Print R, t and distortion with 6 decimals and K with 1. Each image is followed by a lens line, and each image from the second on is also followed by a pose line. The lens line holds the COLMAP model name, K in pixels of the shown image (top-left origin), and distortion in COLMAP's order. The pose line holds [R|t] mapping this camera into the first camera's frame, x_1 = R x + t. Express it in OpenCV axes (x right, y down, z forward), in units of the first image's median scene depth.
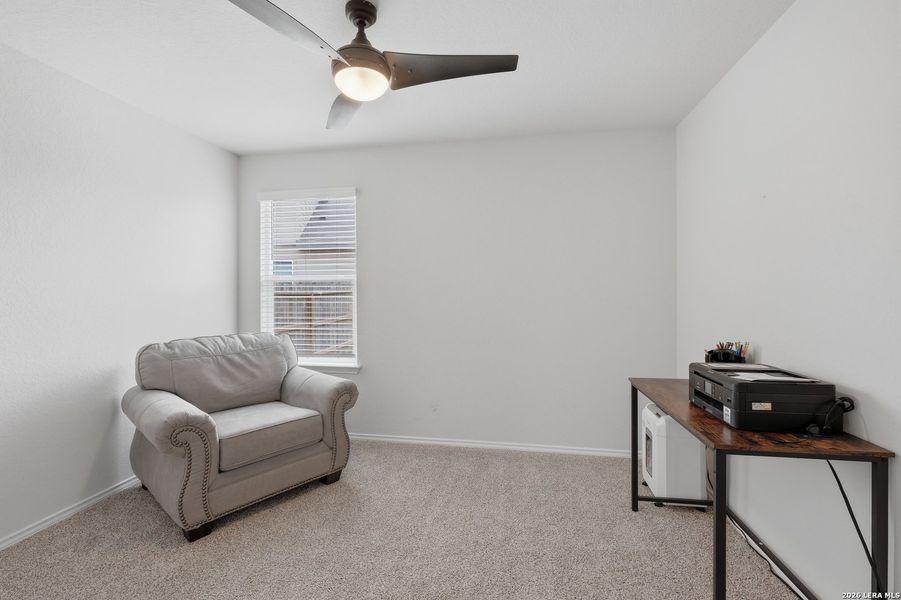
lens RADIAL K [[396.4, 0, 446.8], [0, 396.4, 294.2], [0, 0, 1]] dist [-0.003202, -0.000198]
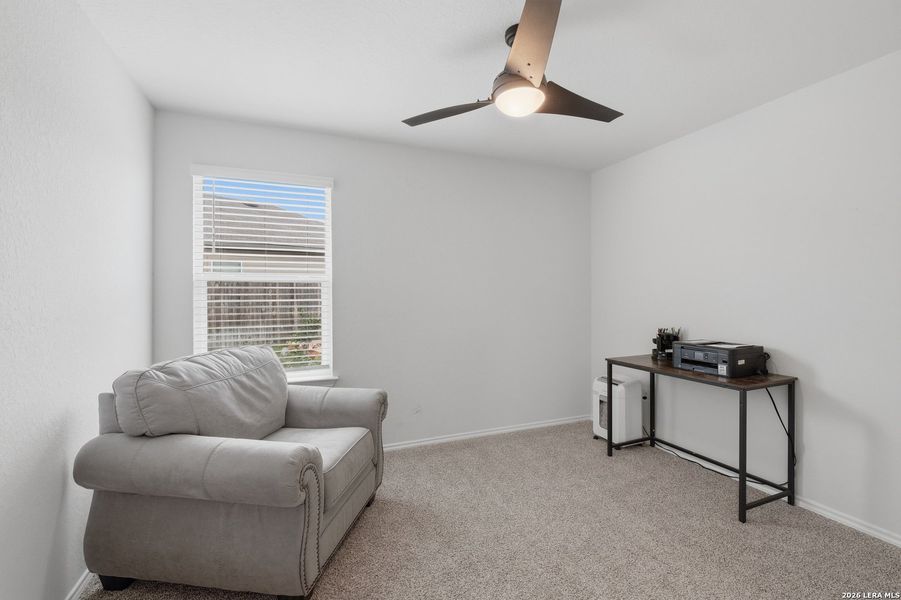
lens RADIAL K [[394.9, 0, 451.6], [0, 394.9, 296.2], [0, 0, 1]] dist [-0.002391, -0.000545]
pose [[0.844326, -0.002306, 0.535824, -0.617117], [0.004247, 0.999988, -0.002389, 0.000252], [-0.535812, 0.004292, 0.844326, 0.128197]]
